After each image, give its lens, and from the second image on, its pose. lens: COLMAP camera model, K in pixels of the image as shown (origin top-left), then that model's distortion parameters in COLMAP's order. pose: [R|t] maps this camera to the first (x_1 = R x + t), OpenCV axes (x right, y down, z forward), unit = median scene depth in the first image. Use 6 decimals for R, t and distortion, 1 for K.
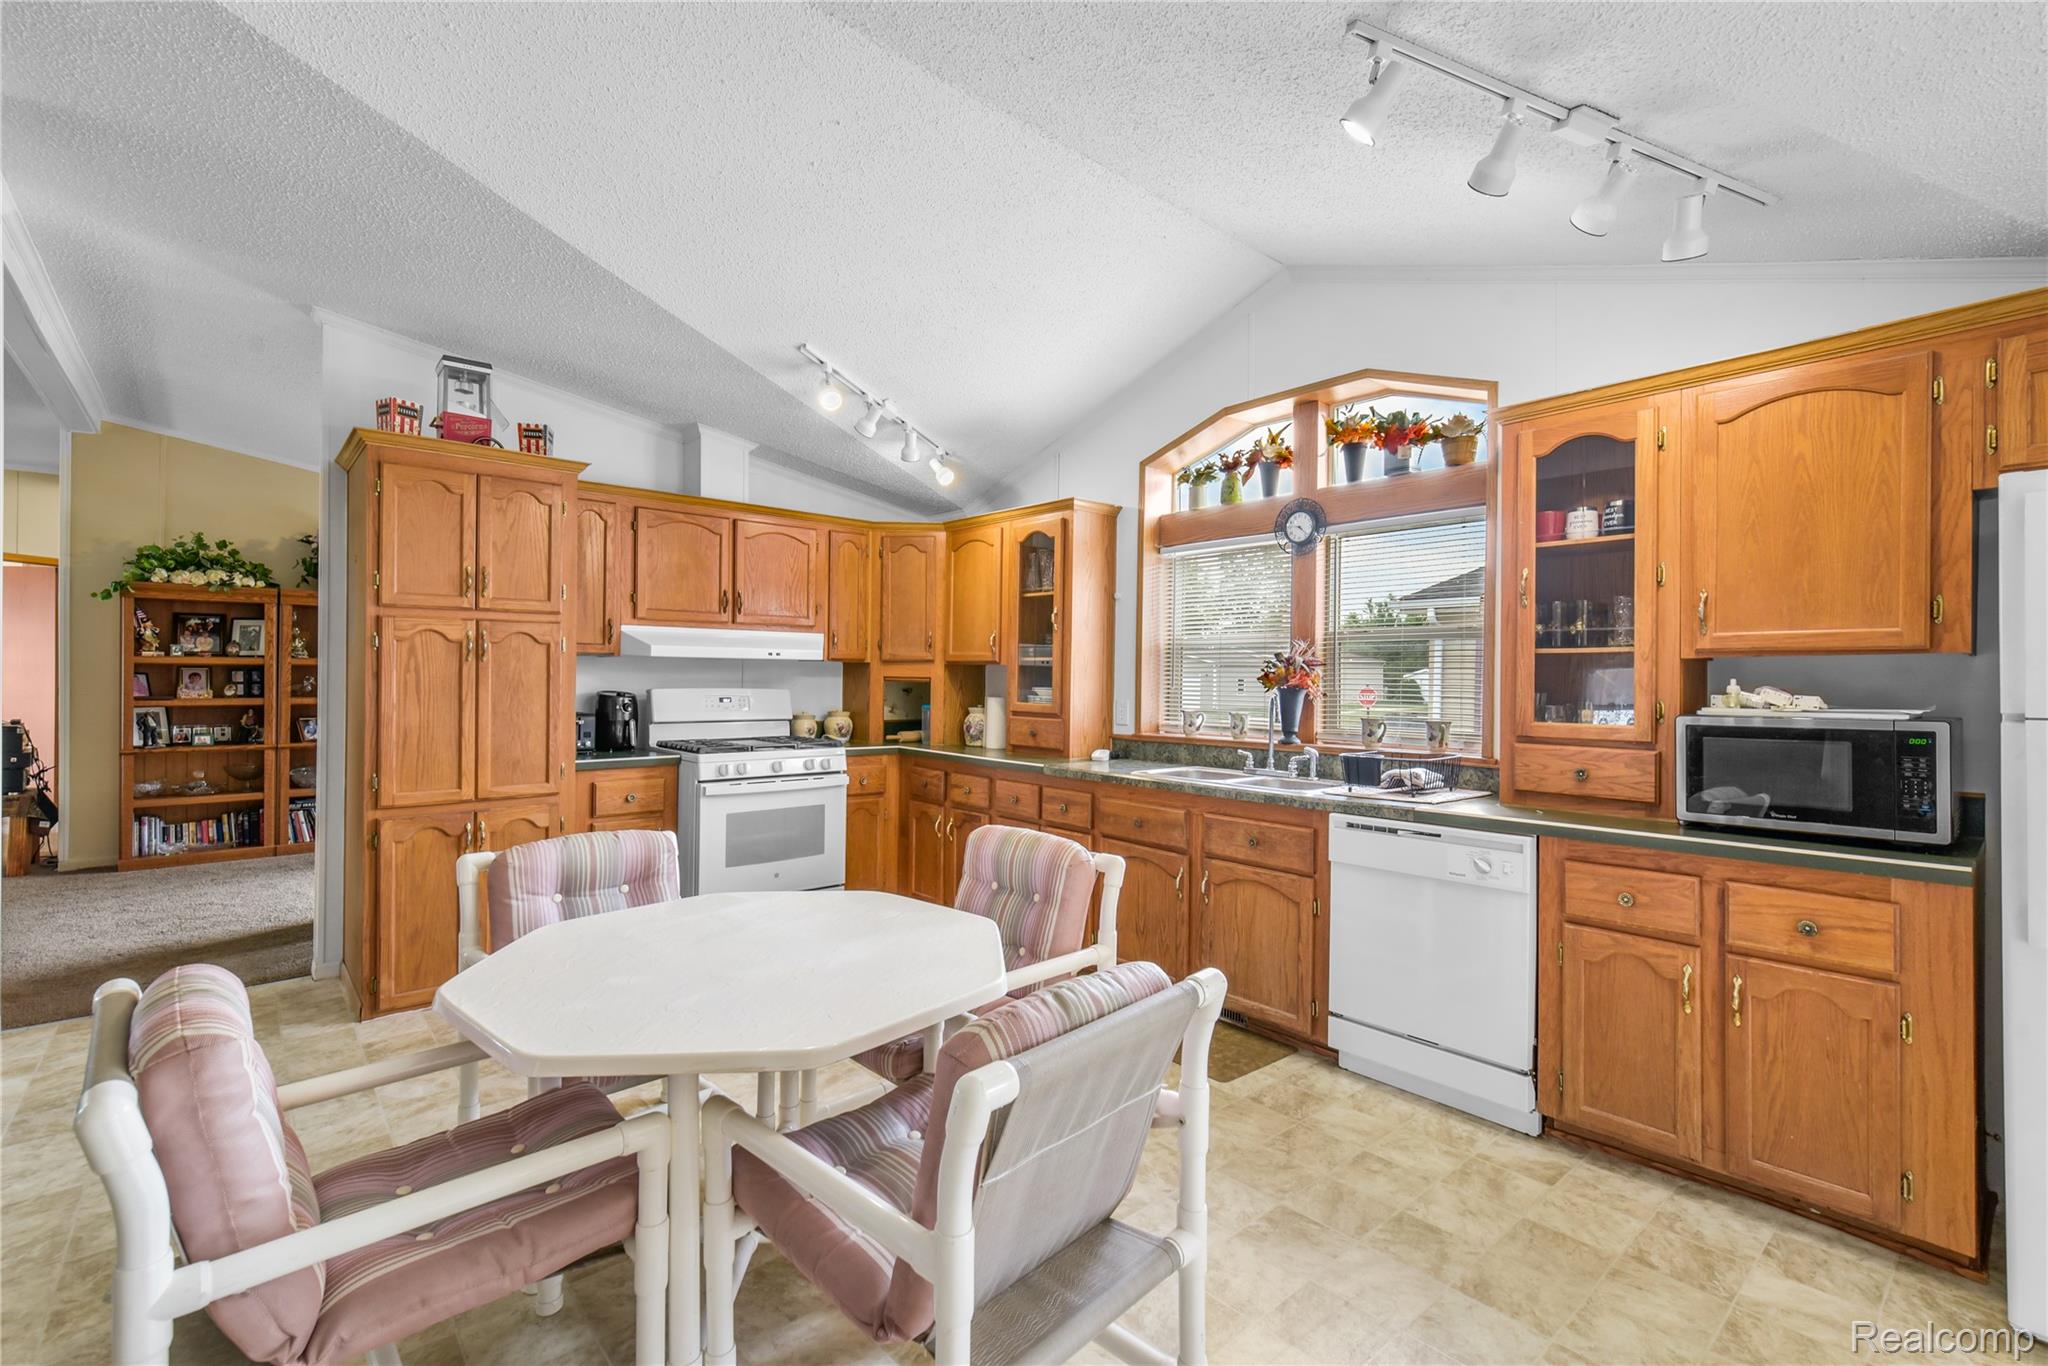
lens RADIAL K [[882.7, 0, 1018.8], [0, 882.7, 679.8], [0, 0, 1]] dist [0.003442, 0.000567]
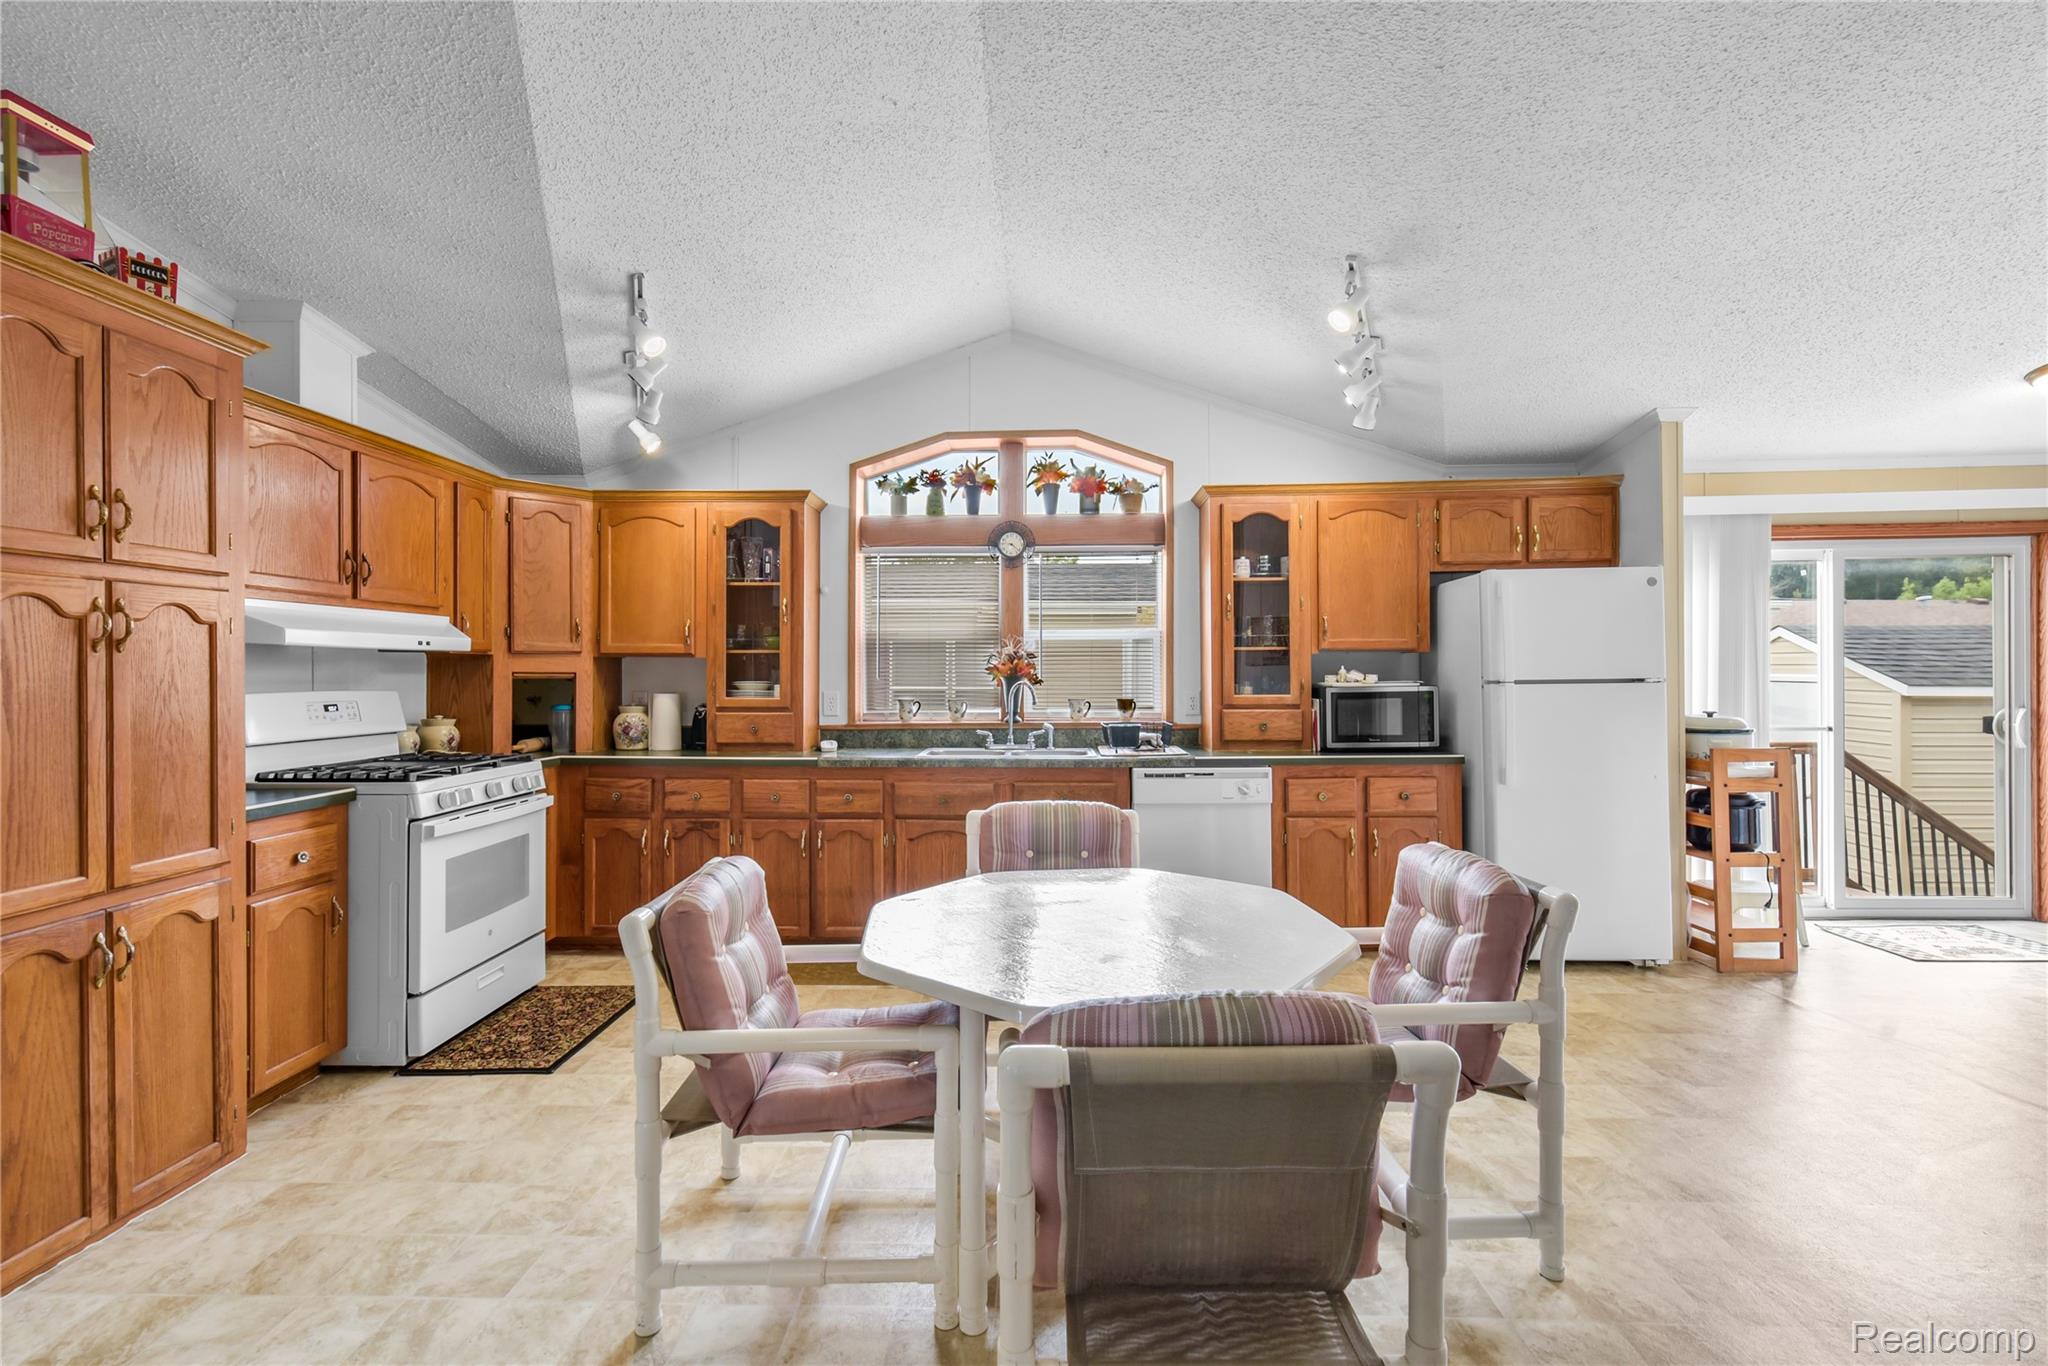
lens RADIAL K [[882.7, 0, 1018.8], [0, 882.7, 679.8], [0, 0, 1]] dist [0.003442, 0.000567]
pose [[0.690234, -0.018167, 0.723358, -0.560185], [0.011995, 0.999835, 0.013664, -0.003056], [-0.723487, -0.000755, 0.690338, 0.152629]]
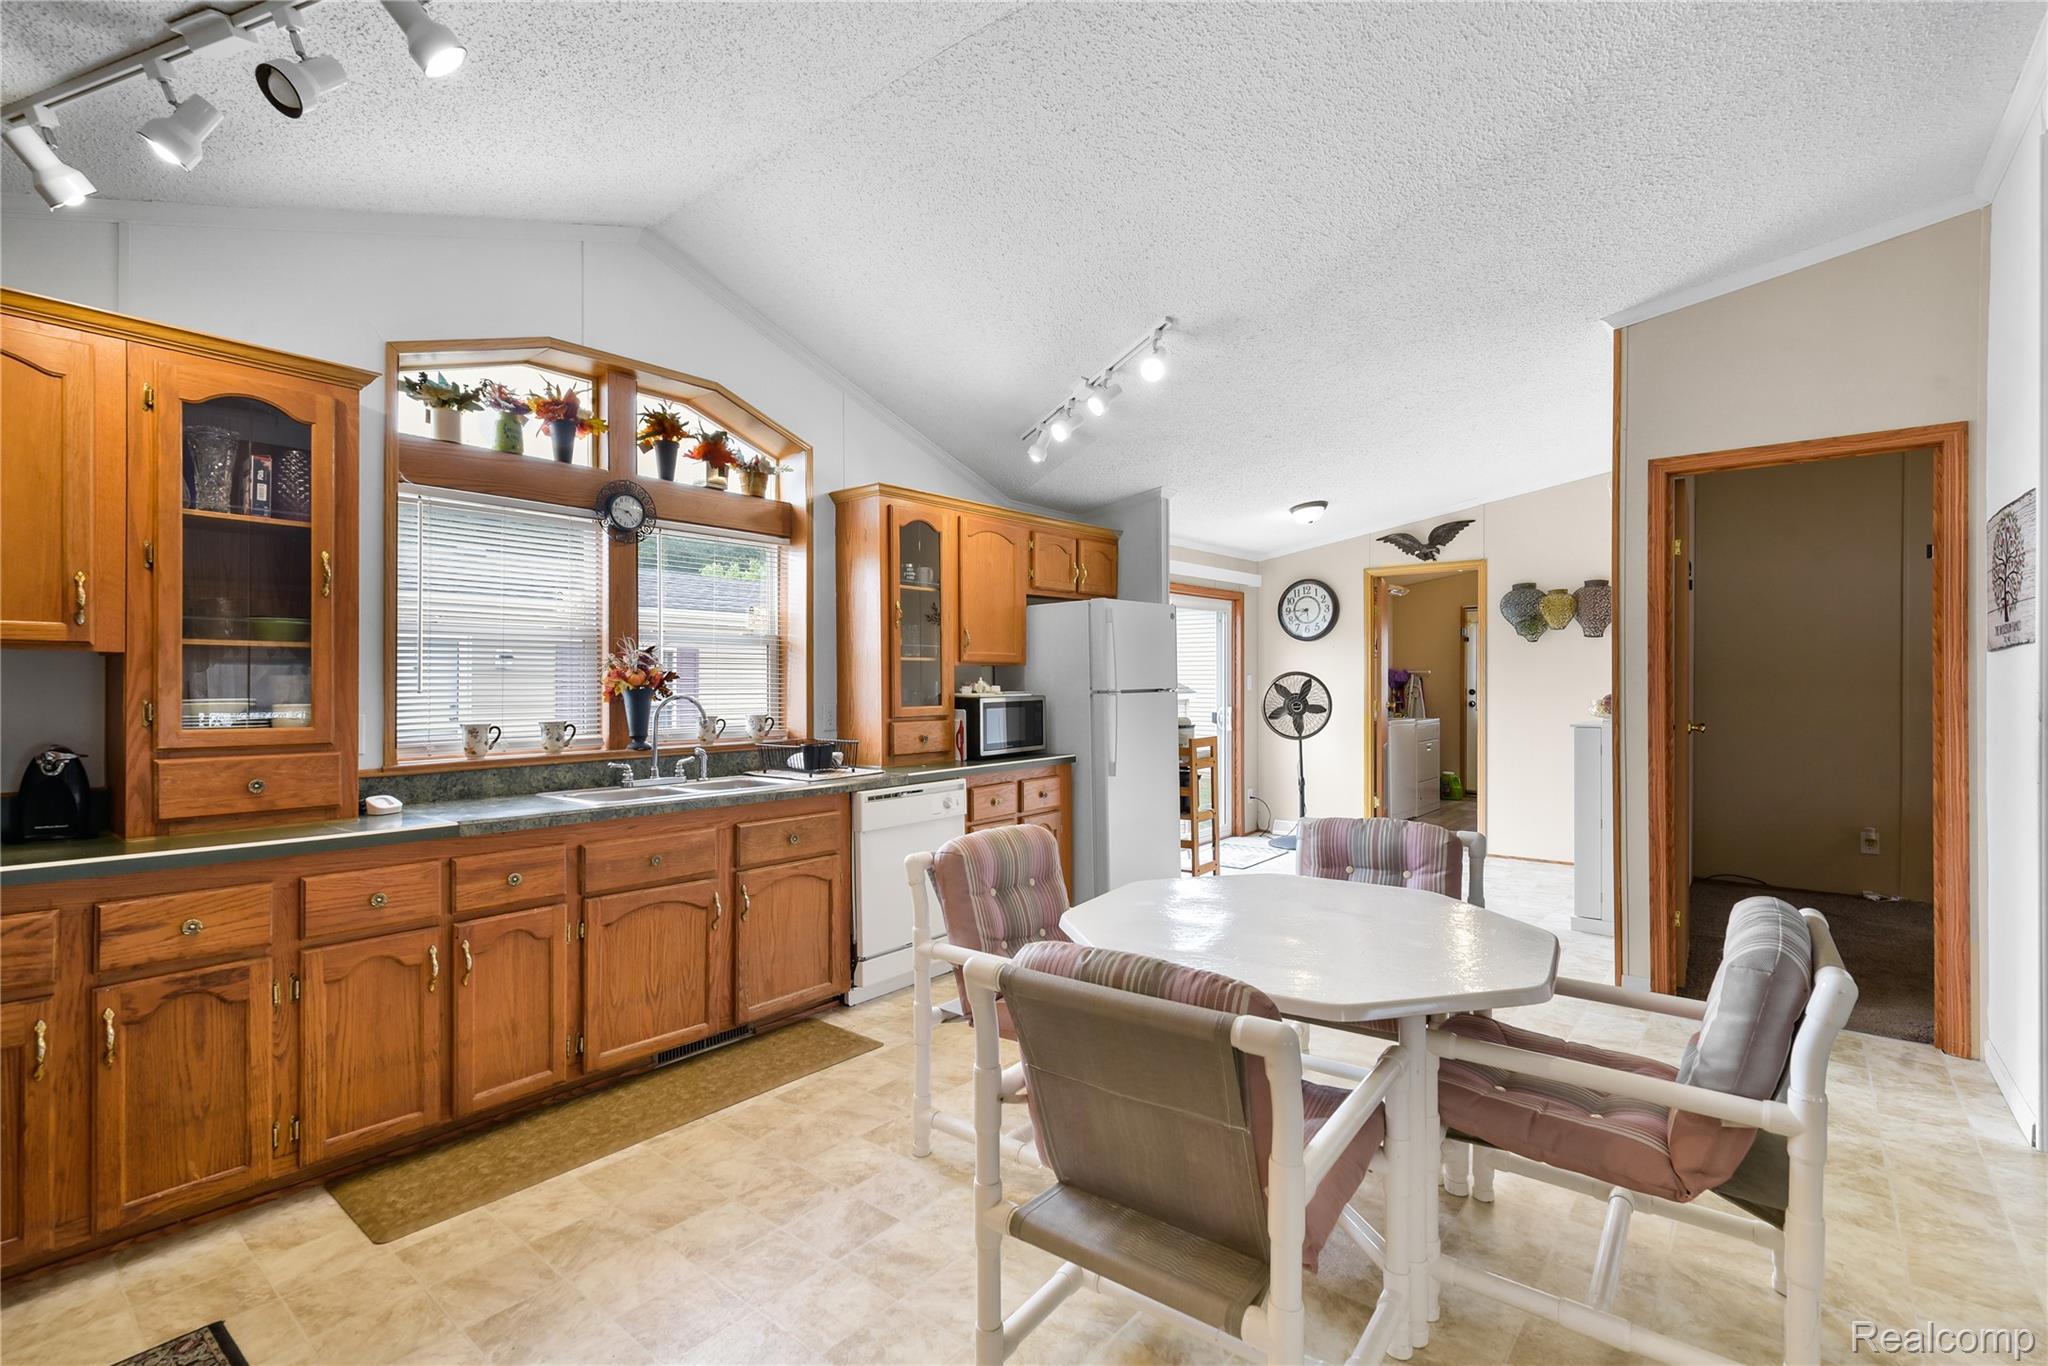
lens RADIAL K [[909.6, 0, 980.0], [0, 909.6, 688.1], [0, 0, 1]] dist [0.001176, 0.000157]
pose [[-0.120013, -0.016095, 0.992642, -0.663314], [0.001262, 0.999865, 0.016365, -0.006025], [-0.992771, 0.003217, -0.119977, 0.751731]]
